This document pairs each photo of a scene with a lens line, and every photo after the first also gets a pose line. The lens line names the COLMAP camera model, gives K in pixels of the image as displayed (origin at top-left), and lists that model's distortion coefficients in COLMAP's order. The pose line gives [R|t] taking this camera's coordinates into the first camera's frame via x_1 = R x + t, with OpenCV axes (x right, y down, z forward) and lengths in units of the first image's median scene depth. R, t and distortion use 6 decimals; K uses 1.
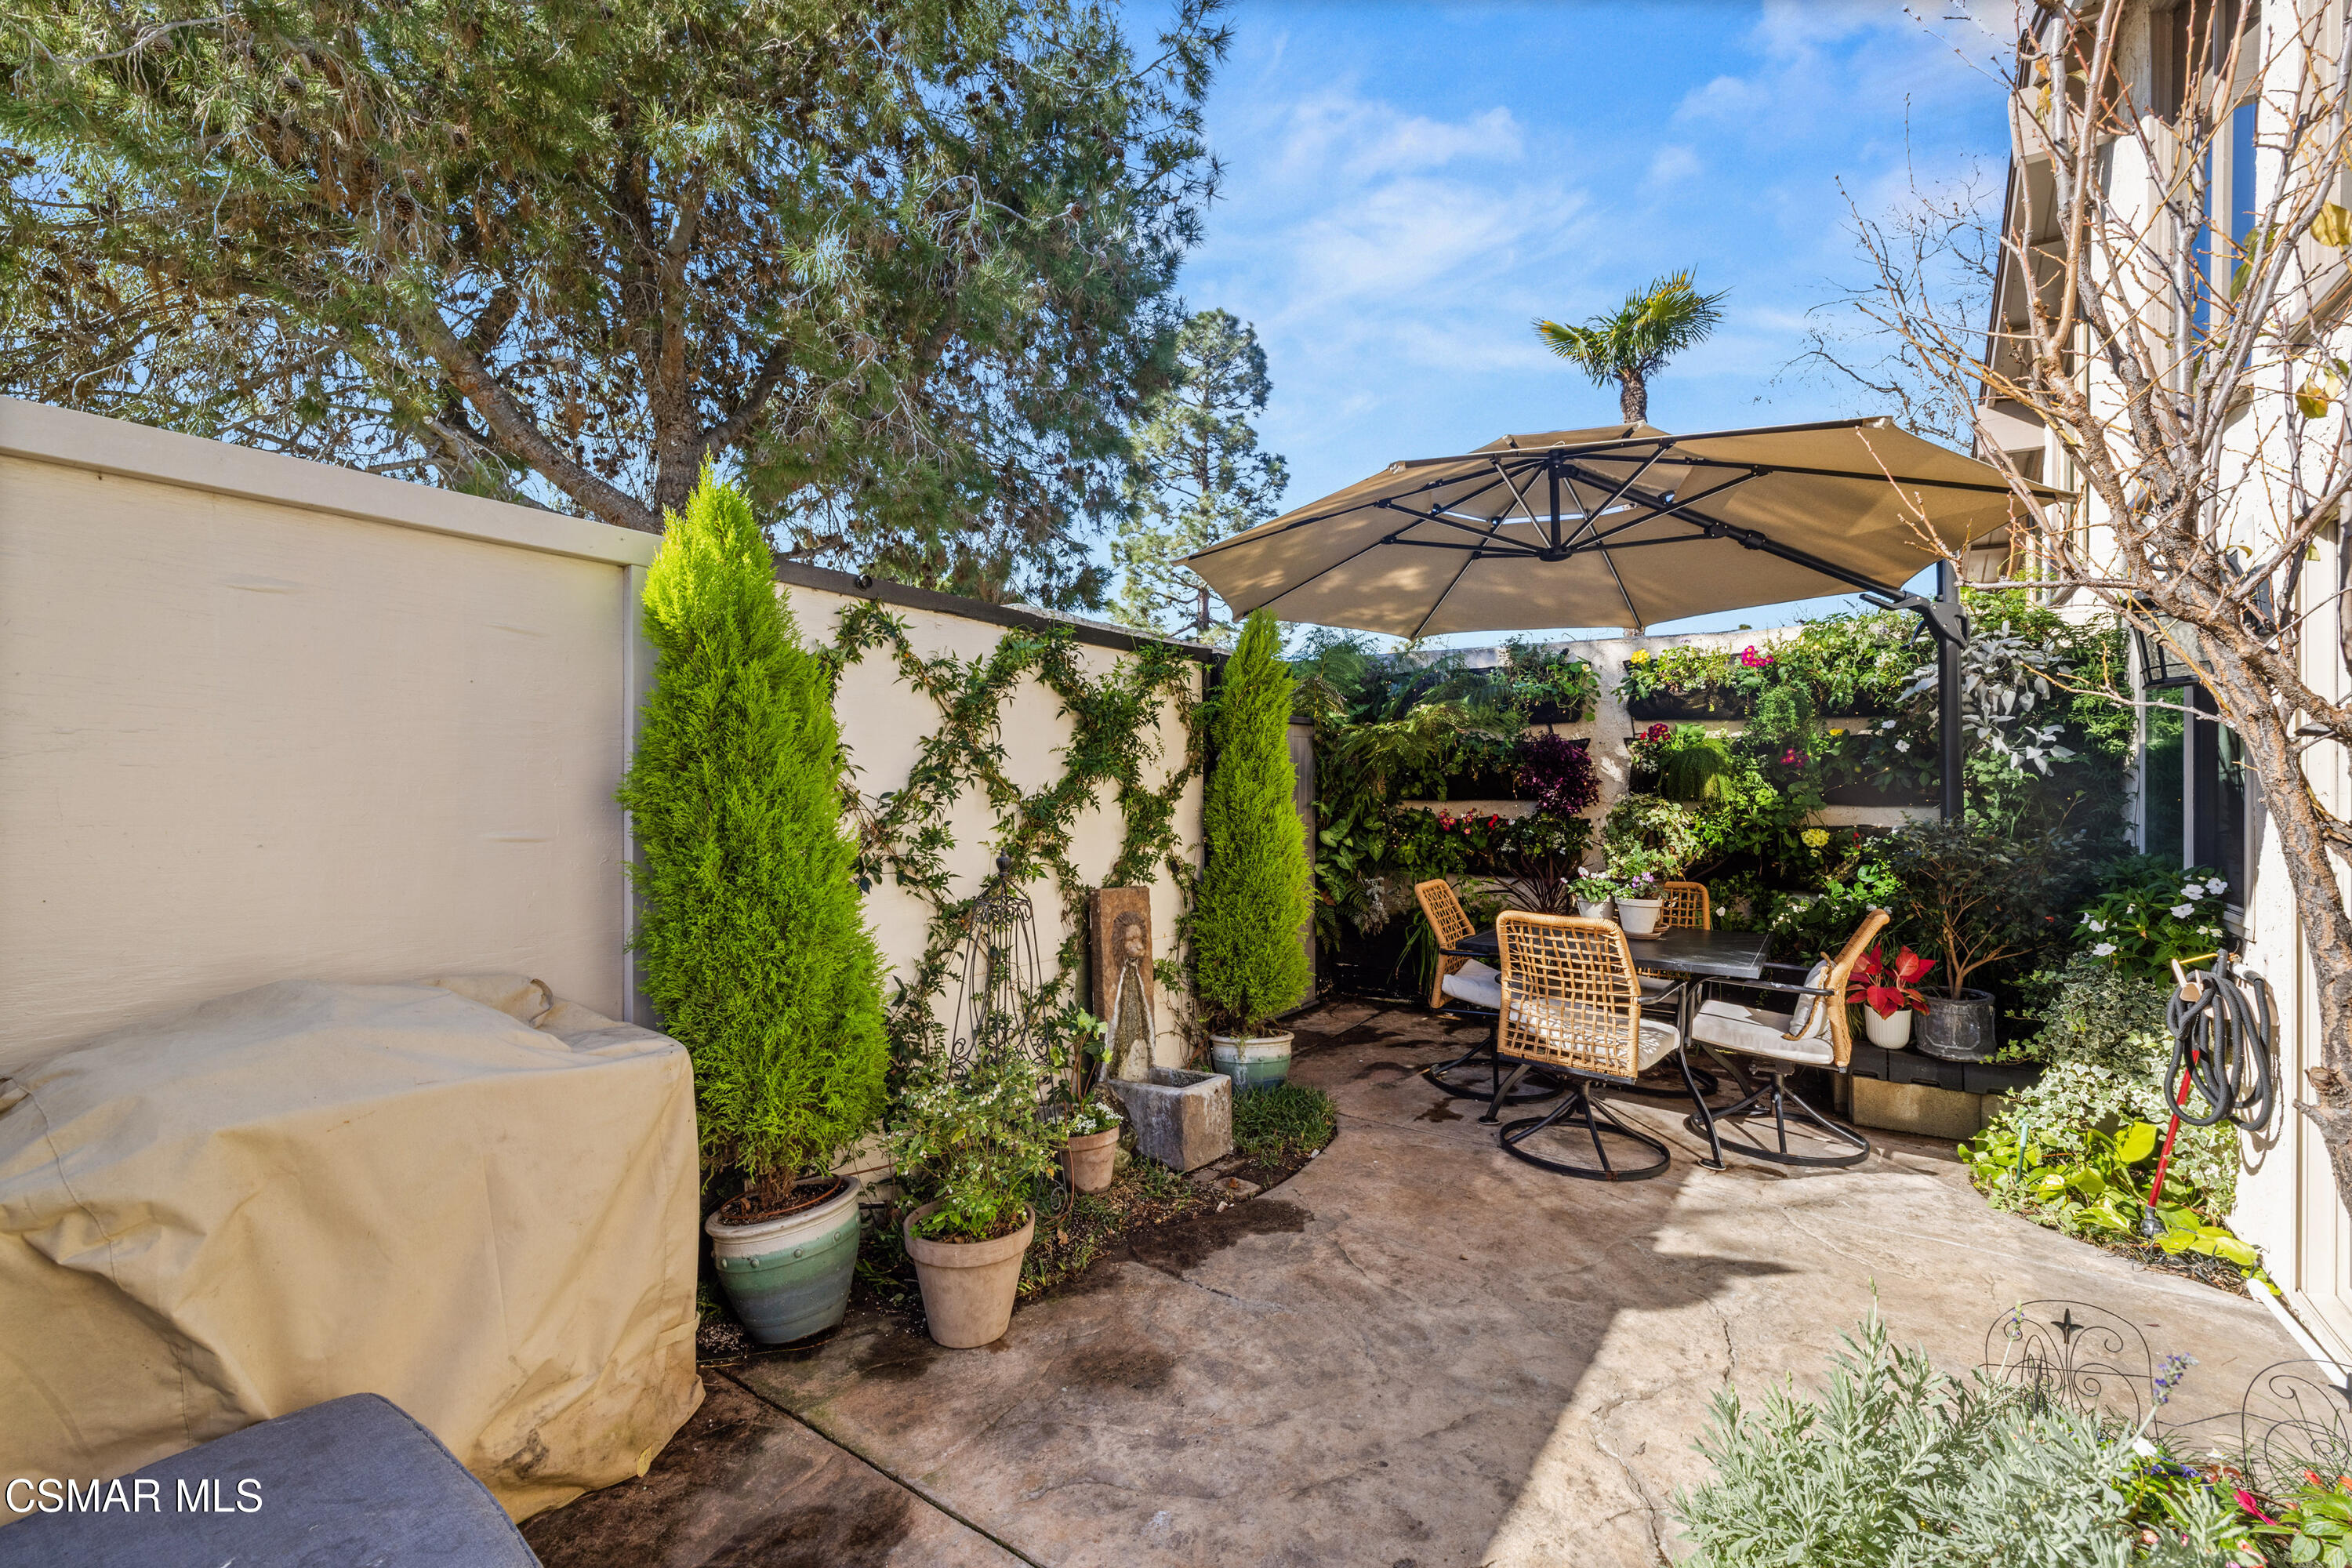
lens RADIAL K [[1002.0, 0, 1178.9], [0, 1002.0, 778.2], [0, 0, 1]] dist [0.001128, 0.000325]
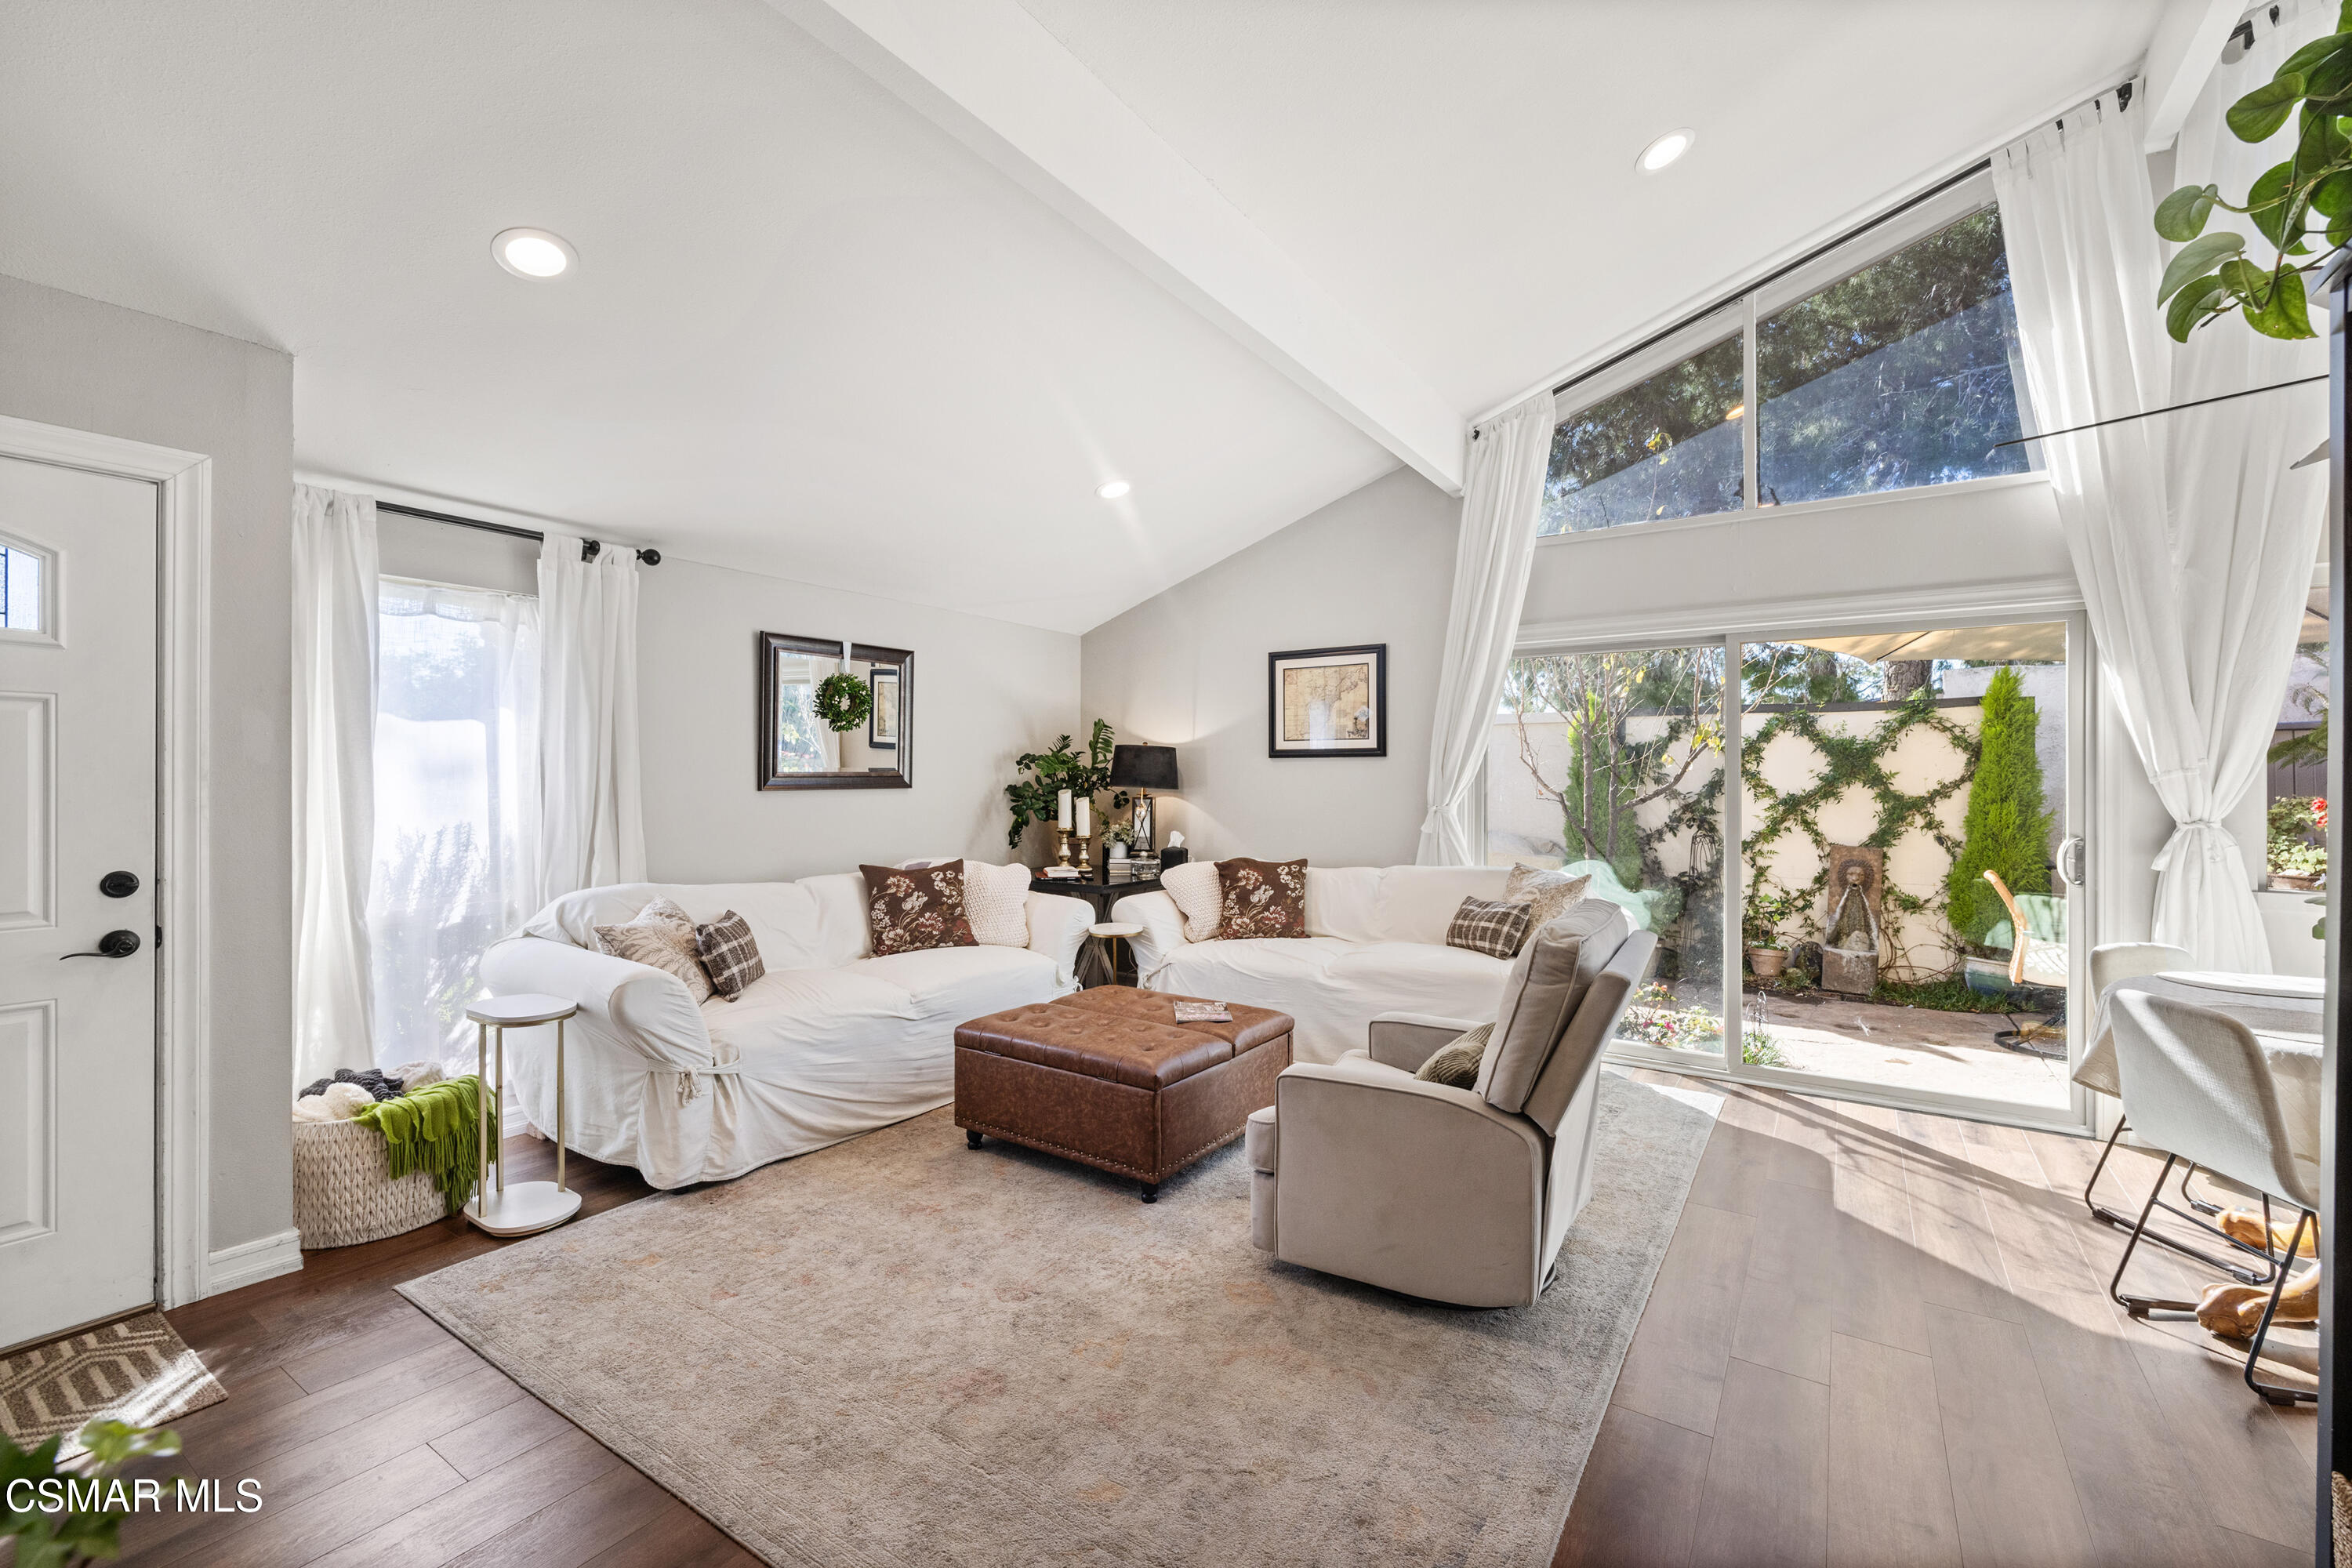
lens RADIAL K [[993.9, 0, 1172.4], [0, 993.9, 780.0], [0, 0, 1]] dist [0.000539, 0.000026]
pose [[0.014480, -0.008806, -0.999856, 1.289281], [0.004246, 0.999953, -0.008745, 0.000659], [0.999886, -0.004118, 0.014517, -0.188736]]
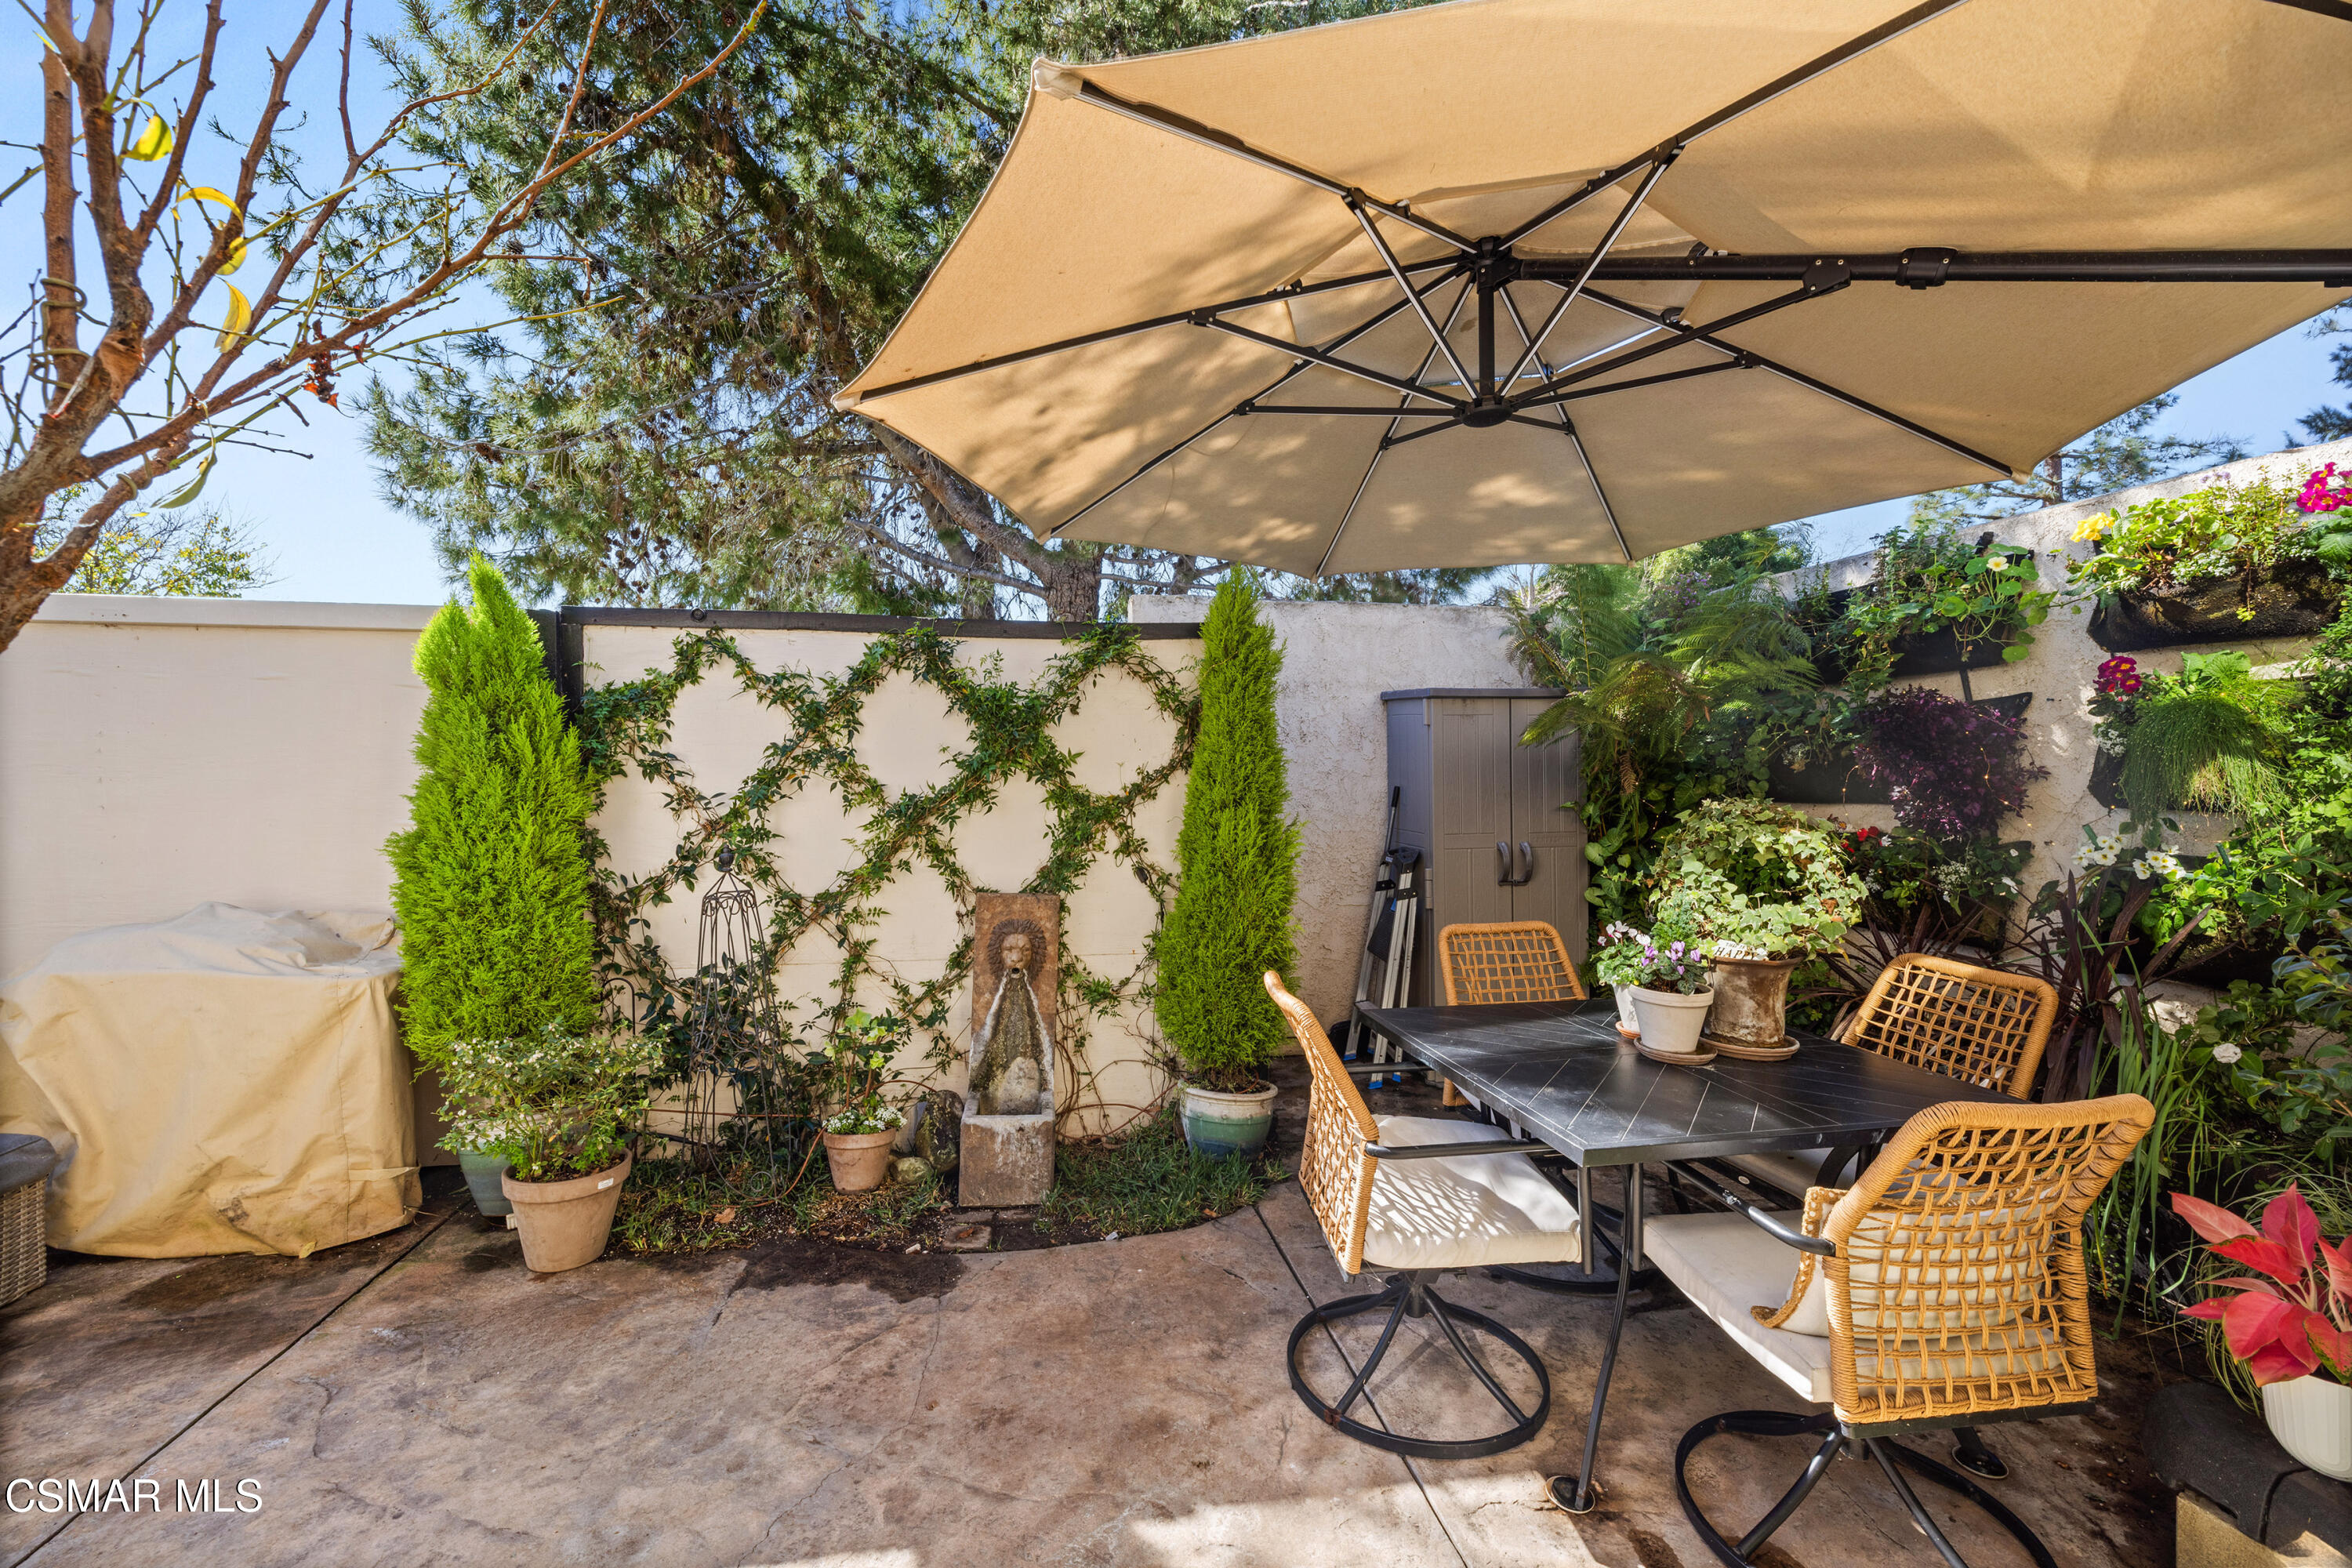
lens RADIAL K [[1002.0, 0, 1178.9], [0, 1002.0, 778.2], [0, 0, 1]] dist [0.001128, 0.000325]
pose [[0.701596, -0.002843, -0.712569, 0.543721], [0.011265, 0.999911, 0.007101, -0.002997], [0.712486, -0.013009, 0.701566, 0.339472]]
